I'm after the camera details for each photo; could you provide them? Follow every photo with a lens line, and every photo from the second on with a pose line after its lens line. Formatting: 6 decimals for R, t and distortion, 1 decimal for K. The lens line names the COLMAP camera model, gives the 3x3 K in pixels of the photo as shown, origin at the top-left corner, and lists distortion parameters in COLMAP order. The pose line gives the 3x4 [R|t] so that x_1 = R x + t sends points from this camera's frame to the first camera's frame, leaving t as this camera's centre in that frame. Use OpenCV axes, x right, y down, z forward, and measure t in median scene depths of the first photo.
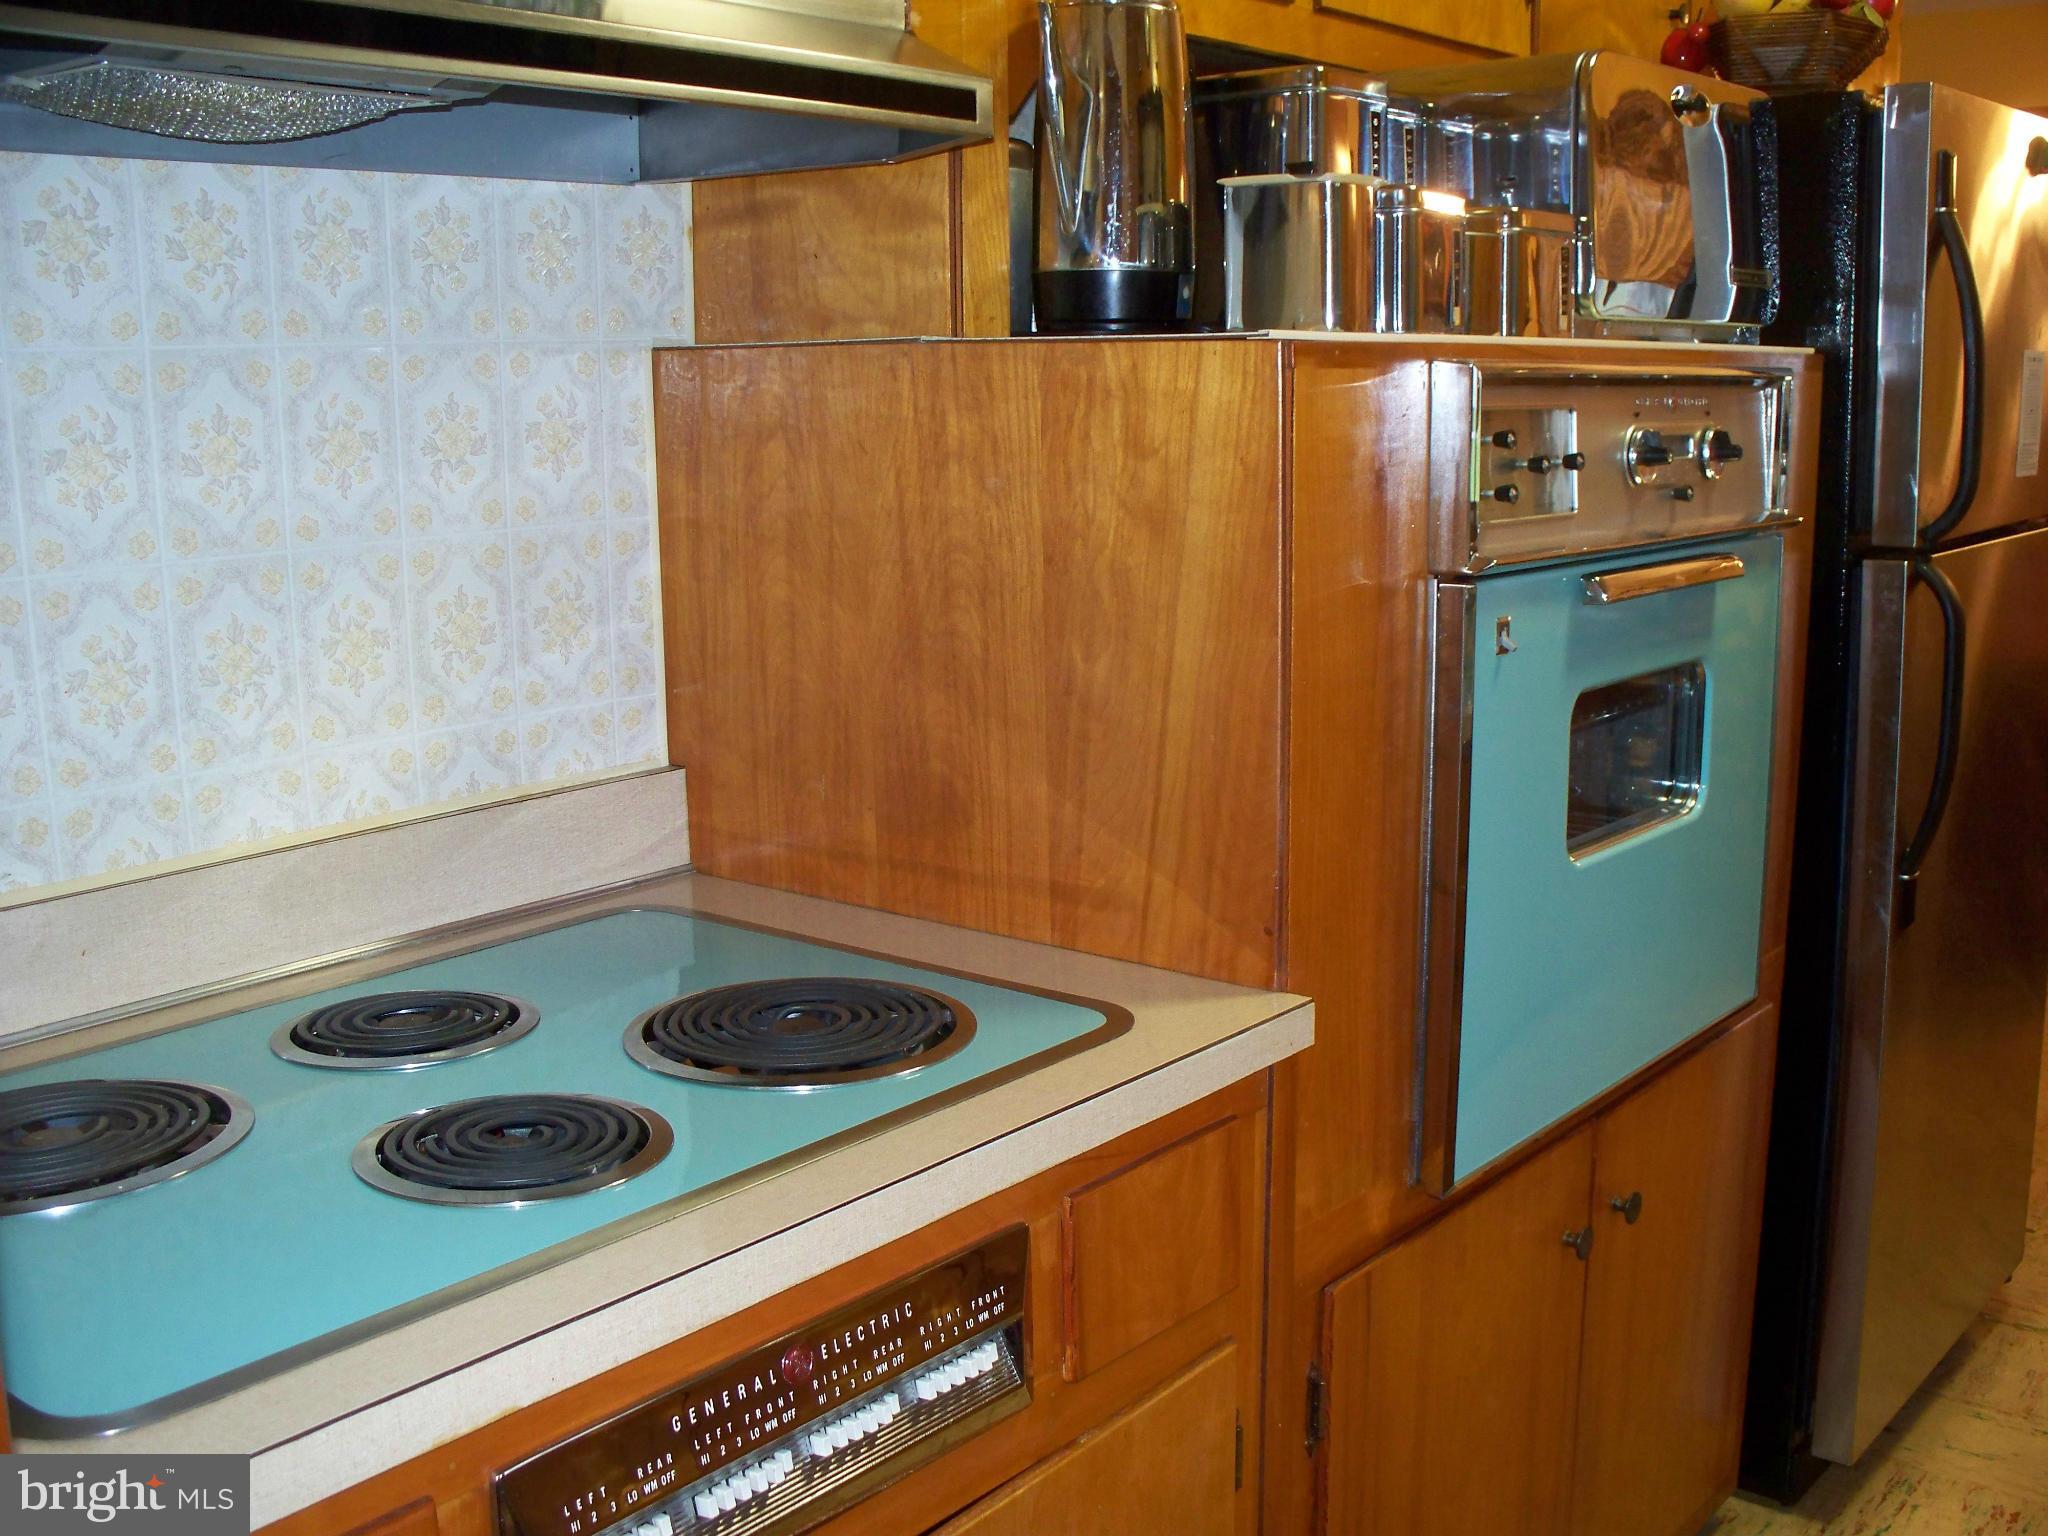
lens RADIAL K [[2110.0, 0, 1024.0], [0, 2110.0, 768.0], [0, 0, 1]] dist [-0.167384, 0.173627]
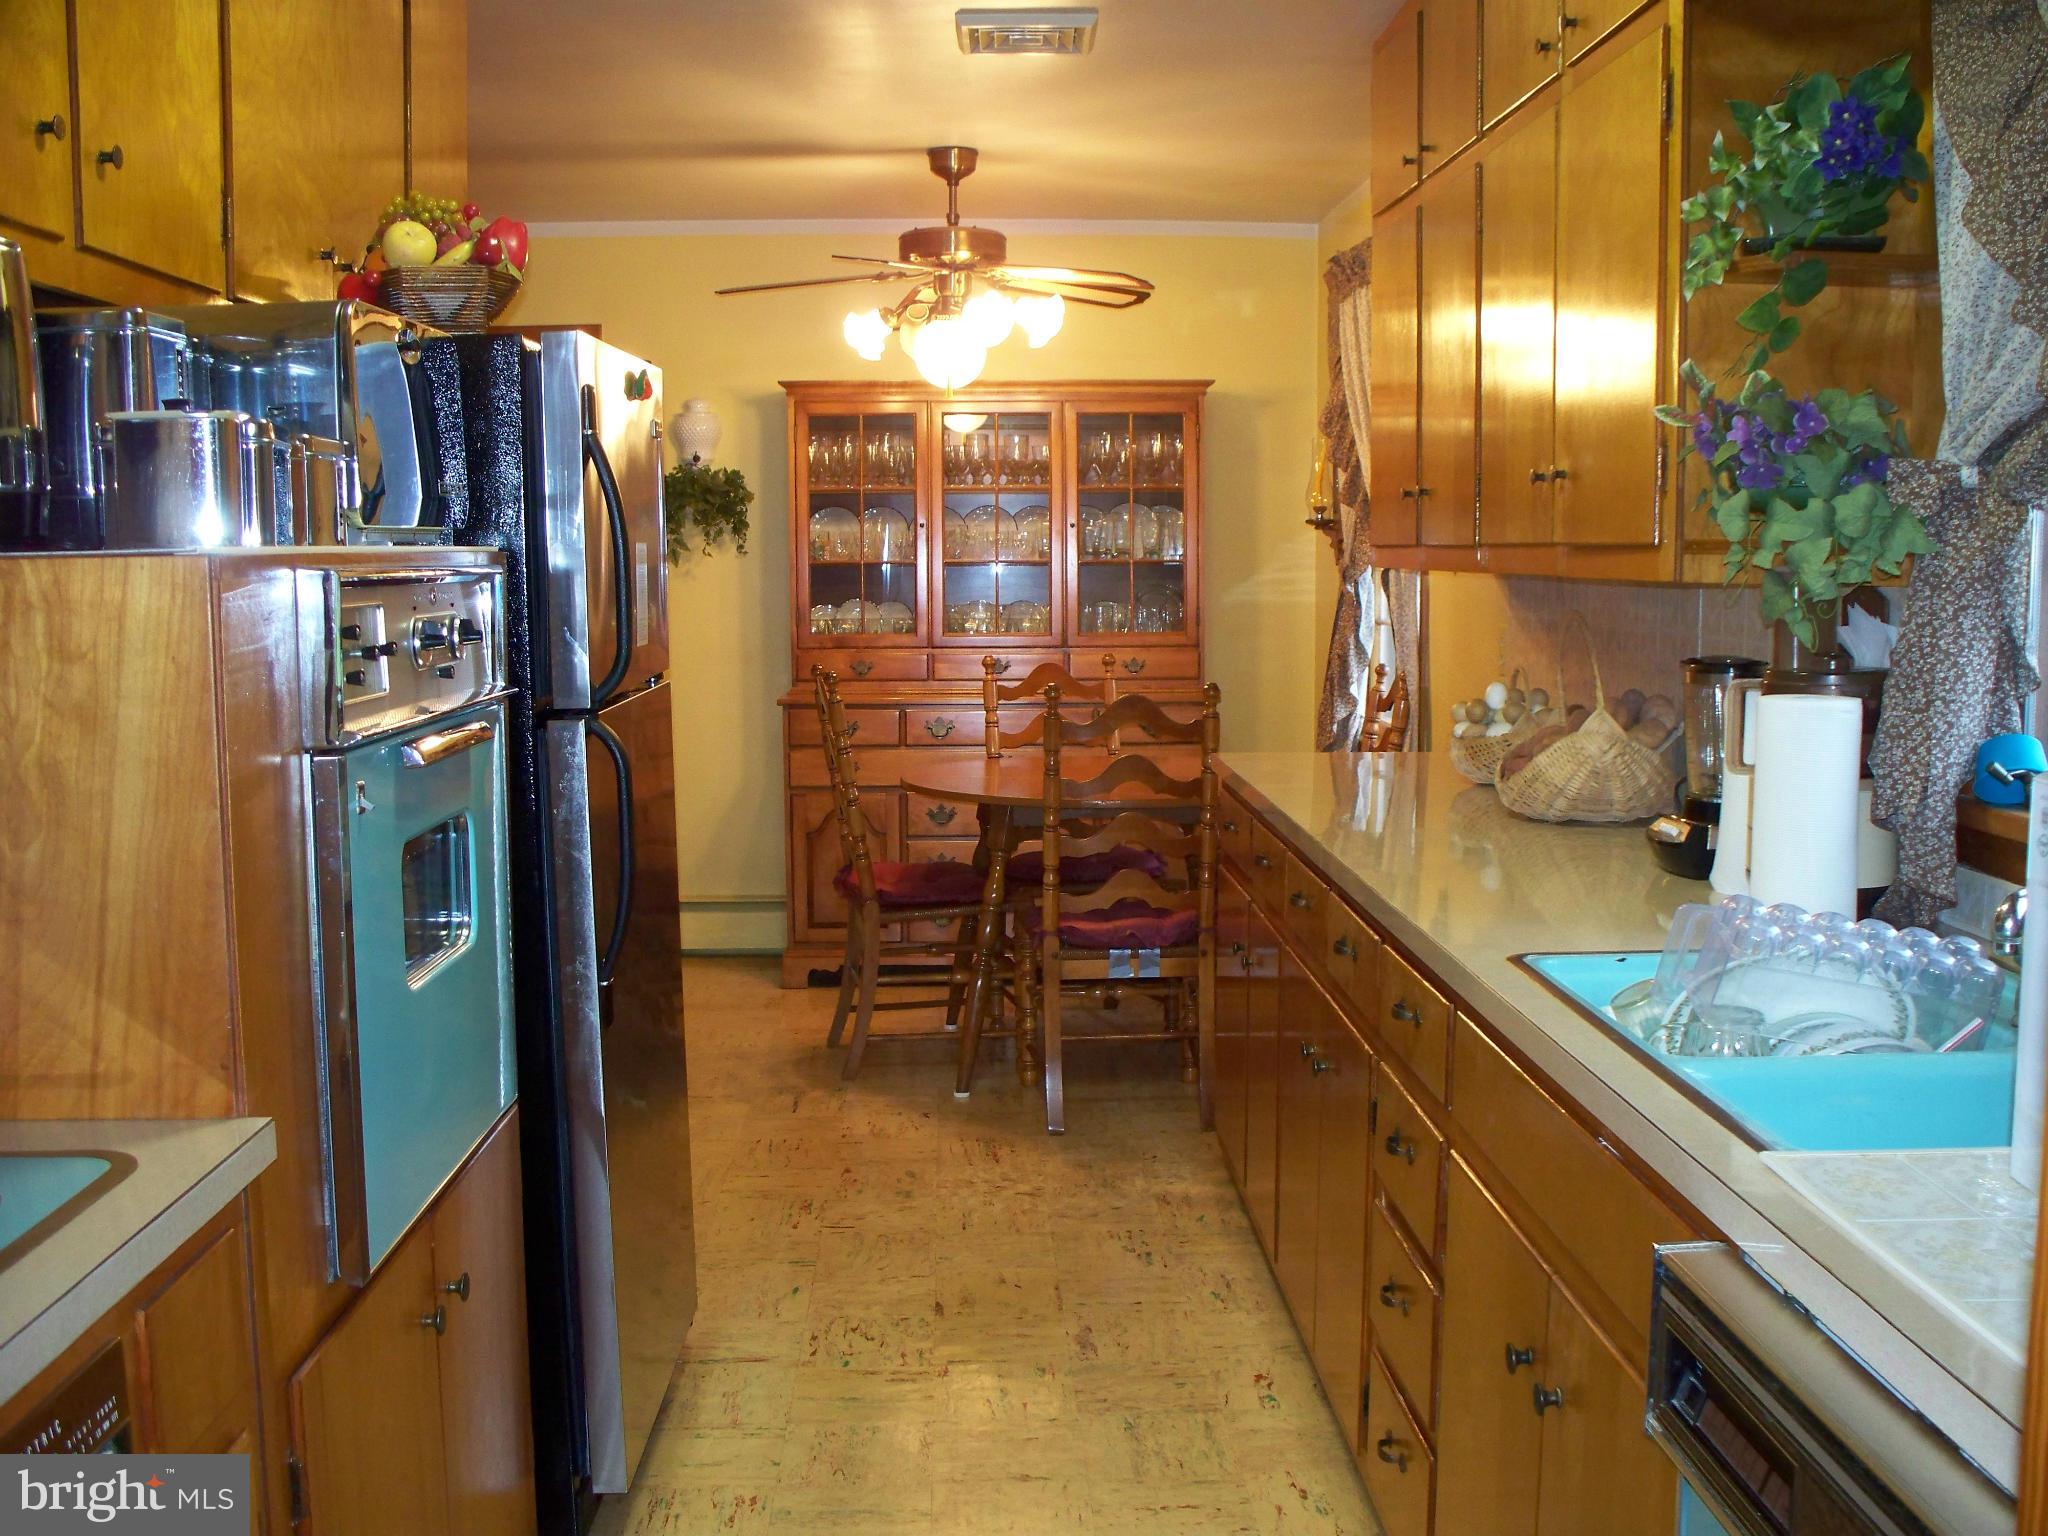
lens RADIAL K [[2110.0, 0, 1024.0], [0, 2110.0, 768.0], [0, 0, 1]] dist [-0.167384, 0.173627]
pose [[0.754250, -0.065940, 0.653268, -0.273032], [0.122497, 0.991608, -0.041340, 0.015718], [-0.645060, 0.111204, 0.755997, -0.144718]]
